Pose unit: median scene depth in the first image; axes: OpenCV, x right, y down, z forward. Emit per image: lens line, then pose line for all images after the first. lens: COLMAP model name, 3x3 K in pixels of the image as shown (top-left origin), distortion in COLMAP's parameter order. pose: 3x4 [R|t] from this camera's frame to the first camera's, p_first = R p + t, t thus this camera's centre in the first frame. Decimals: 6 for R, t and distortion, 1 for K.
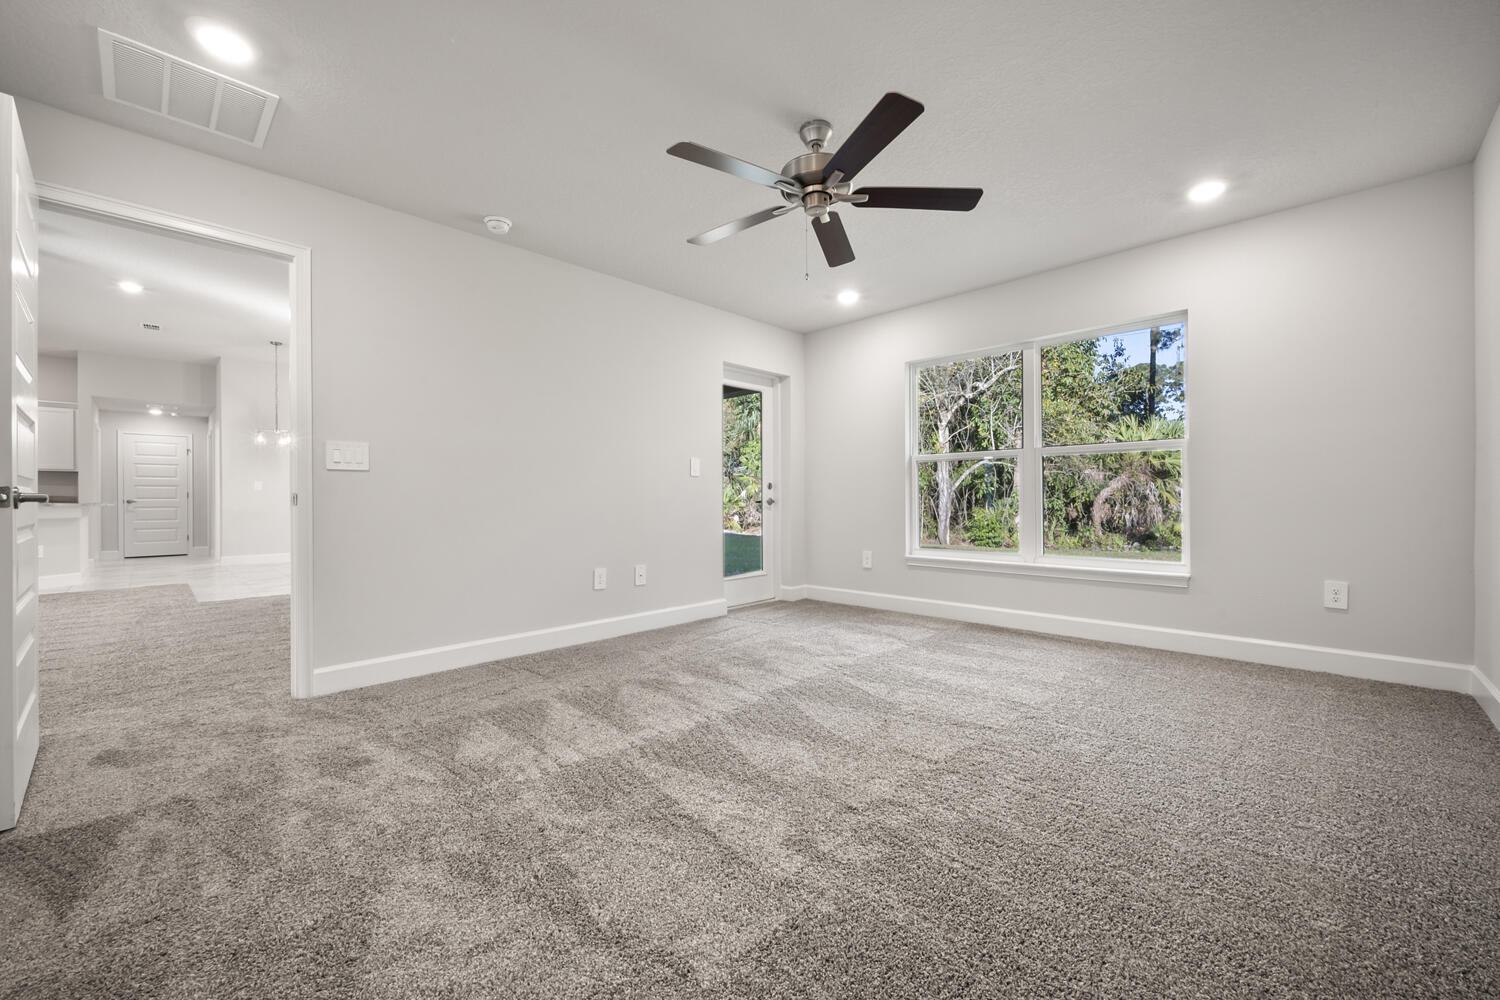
lens RADIAL K [[589.6, 0, 750.0], [0, 589.6, 500.0], [0, 0, 1]] dist [-0.000389, -0.000002]
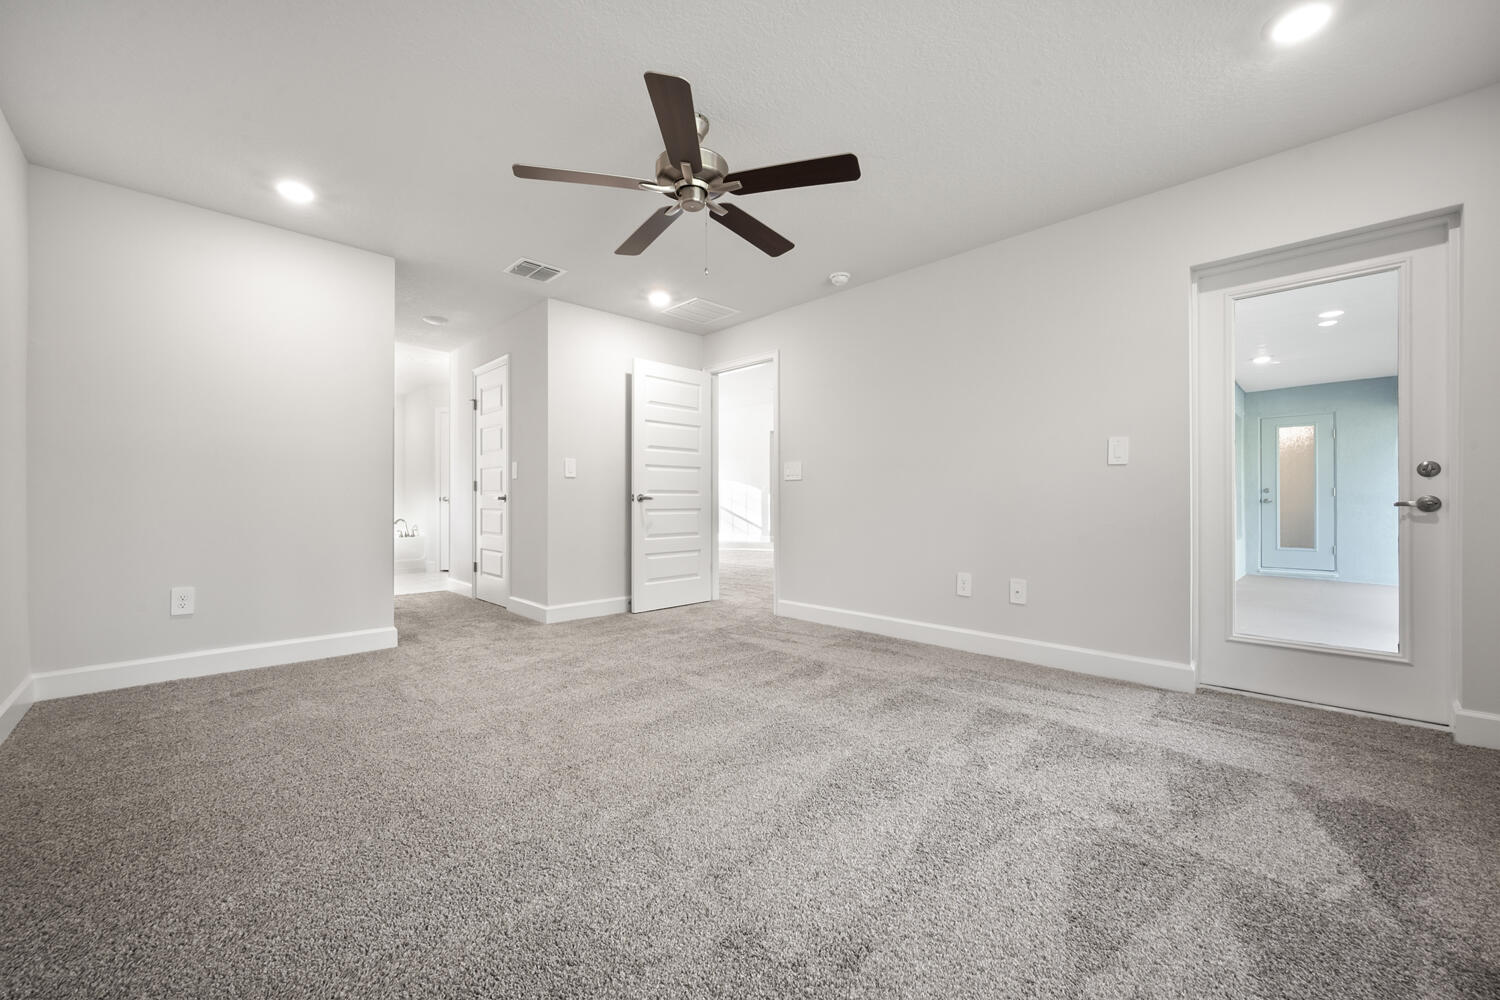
lens RADIAL K [[589.6, 0, 750.0], [0, 589.6, 500.0], [0, 0, 1]] dist [-0.000389, -0.000002]
pose [[-0.020706, 0.005736, -0.999769, 0.906478], [0.000232, 0.999984, 0.005733, -0.006410], [0.999786, -0.000113, -0.020707, 0.923186]]
